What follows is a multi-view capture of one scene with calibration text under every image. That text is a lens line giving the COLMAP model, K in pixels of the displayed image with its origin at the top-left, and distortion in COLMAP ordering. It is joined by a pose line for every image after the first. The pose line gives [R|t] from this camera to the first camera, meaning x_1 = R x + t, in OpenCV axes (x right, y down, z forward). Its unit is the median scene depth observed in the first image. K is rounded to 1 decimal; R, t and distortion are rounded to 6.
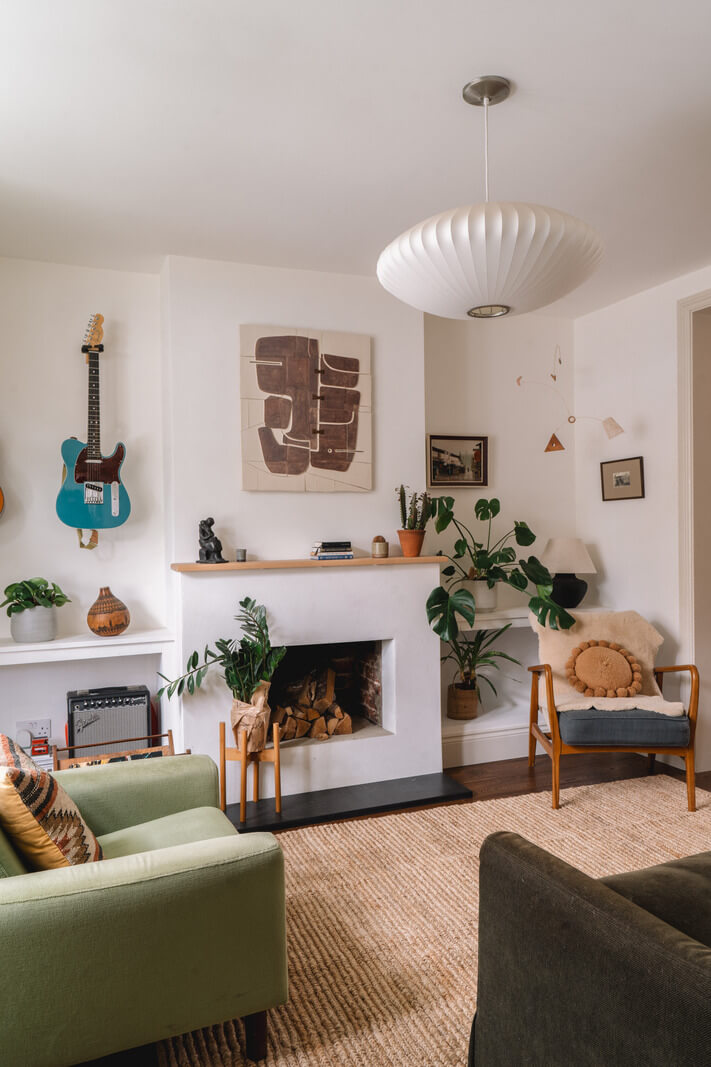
lens RADIAL K [[763.9, 0, 353.8], [0, 763.9, 540.7], [0, 0, 1]] dist [-0.003298, -0.000390]
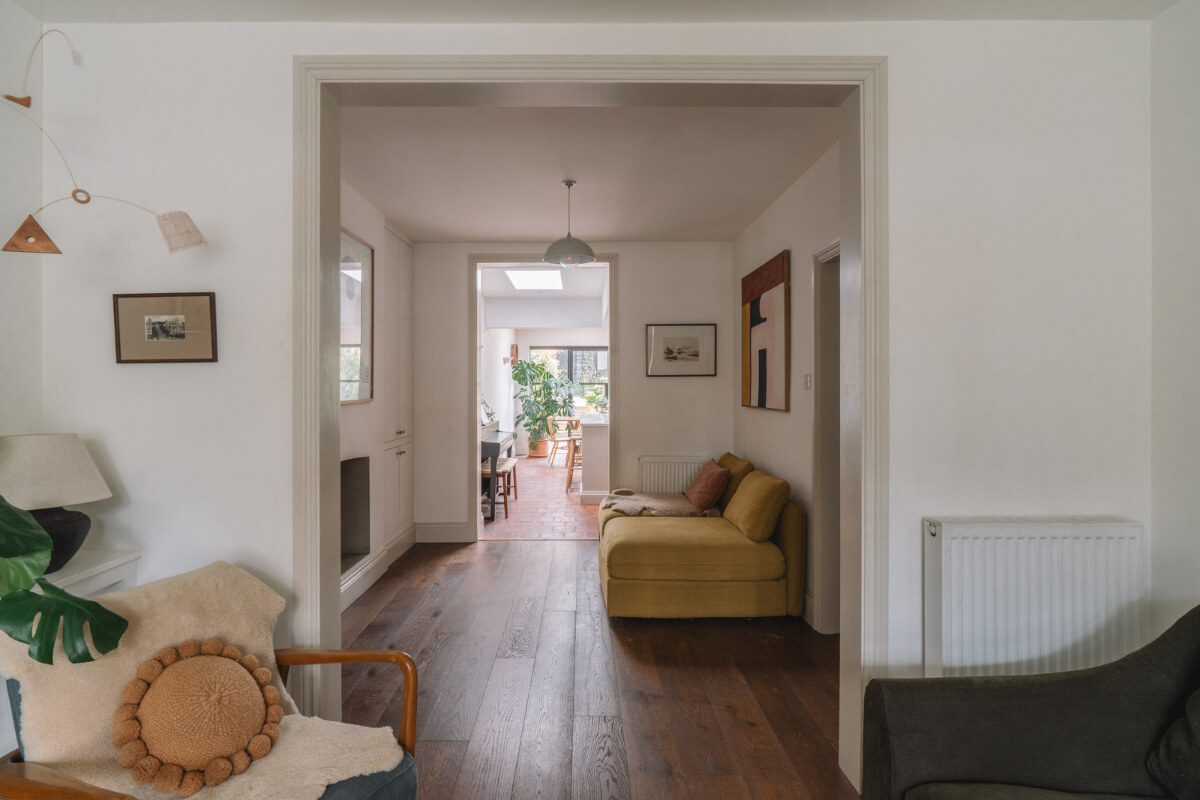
lens RADIAL K [[617.4, 0, 598.2], [0, 617.4, 379.0], [0, 0, 1]] dist [0.006168, 0.001641]
pose [[0.368782, 0.018510, 0.929332, 0.038795], [0.011393, 0.999637, -0.024431, -0.027261], [-0.929446, 0.019597, 0.368437, 0.541320]]
